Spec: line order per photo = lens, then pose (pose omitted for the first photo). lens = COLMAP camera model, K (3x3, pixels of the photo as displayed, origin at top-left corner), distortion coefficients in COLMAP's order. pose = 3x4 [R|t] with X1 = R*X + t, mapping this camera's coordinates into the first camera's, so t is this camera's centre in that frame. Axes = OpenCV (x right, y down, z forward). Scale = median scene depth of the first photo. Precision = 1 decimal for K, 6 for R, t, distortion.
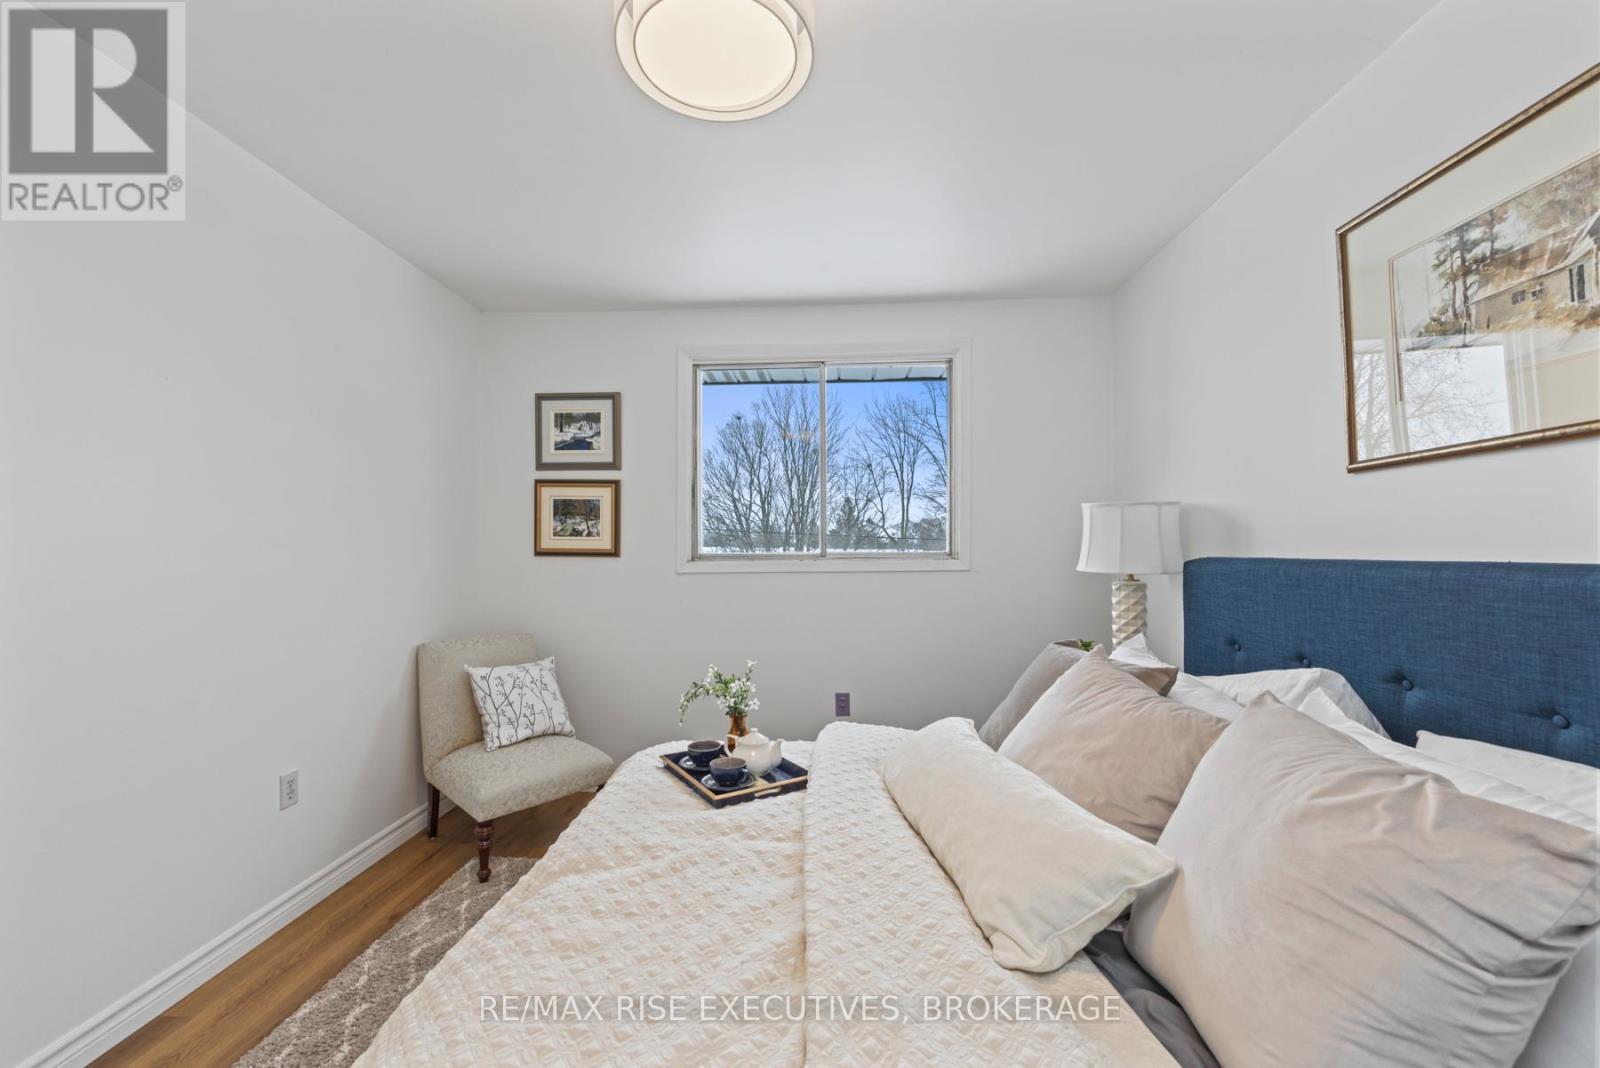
lens RADIAL K [[641.5, 0, 799.9], [0, 641.5, 537.3], [0, 0, 1]] dist [0.002198, 0.000273]
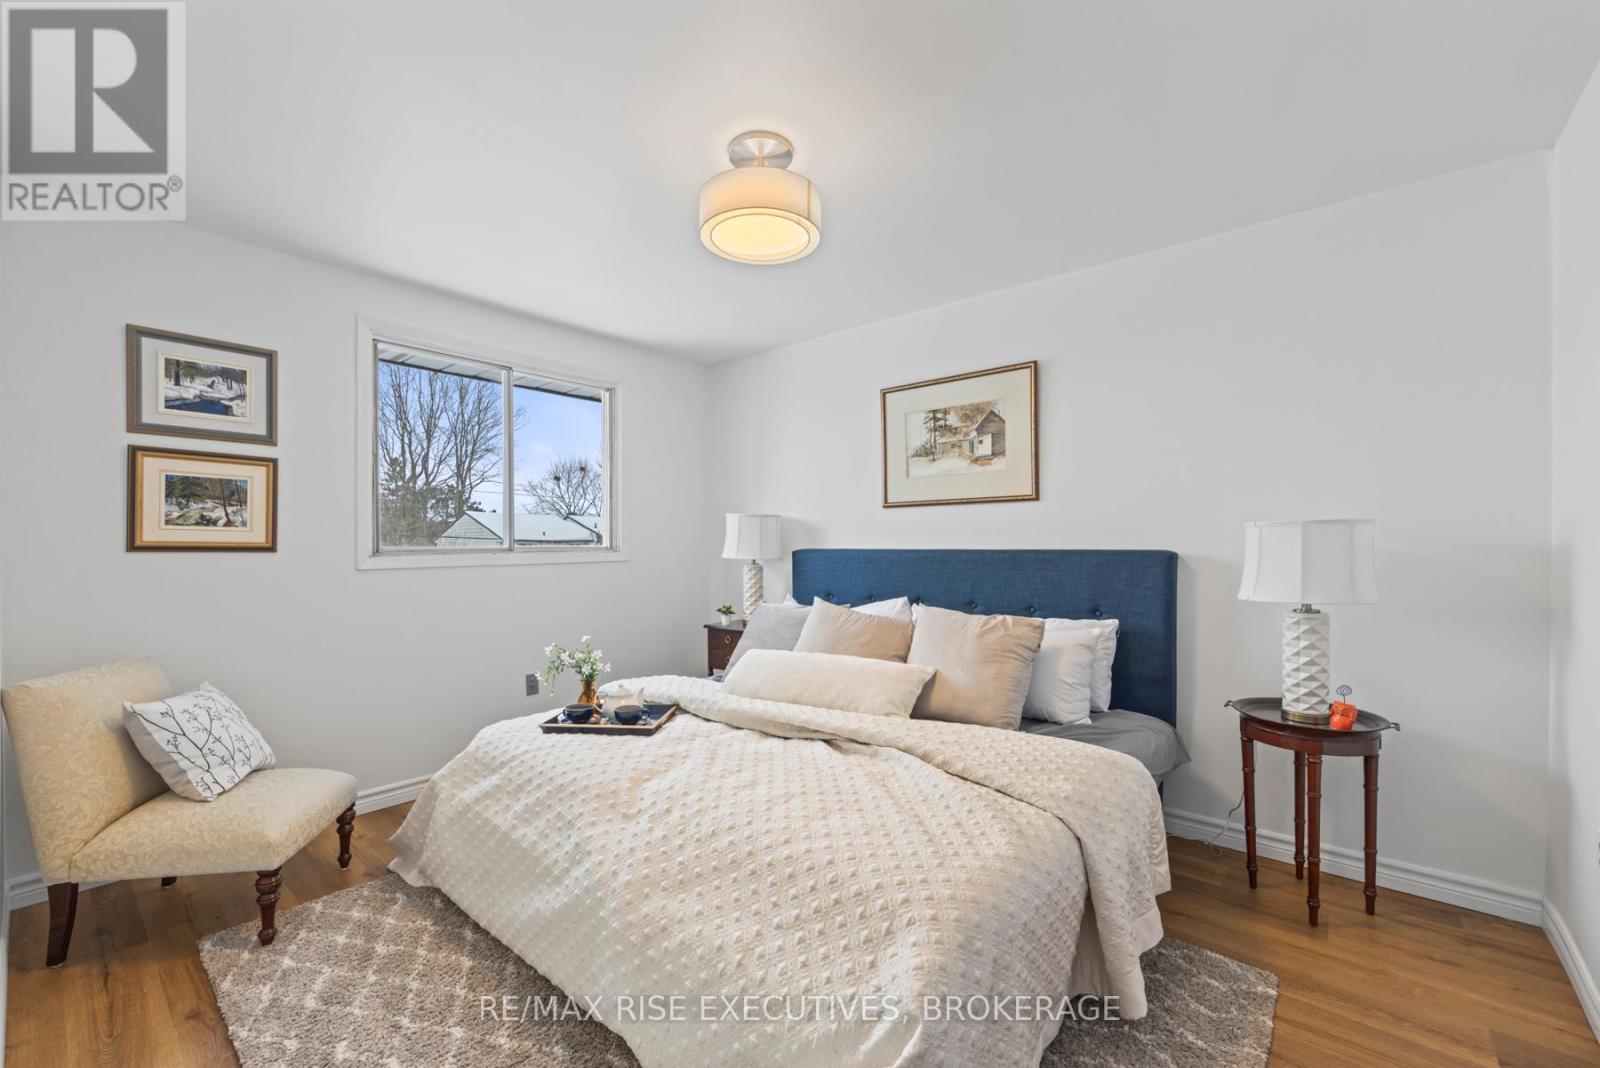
lens RADIAL K [[641.5, 0, 798.9], [0, 641.5, 539.4], [0, 0, 1]] dist [0.002198, 0.000273]
pose [[0.609221, 0.007948, 0.792960, -0.526556], [-0.016184, 0.999866, 0.002412, 0.001449], [-0.792835, -0.014303, 0.609269, -0.031055]]
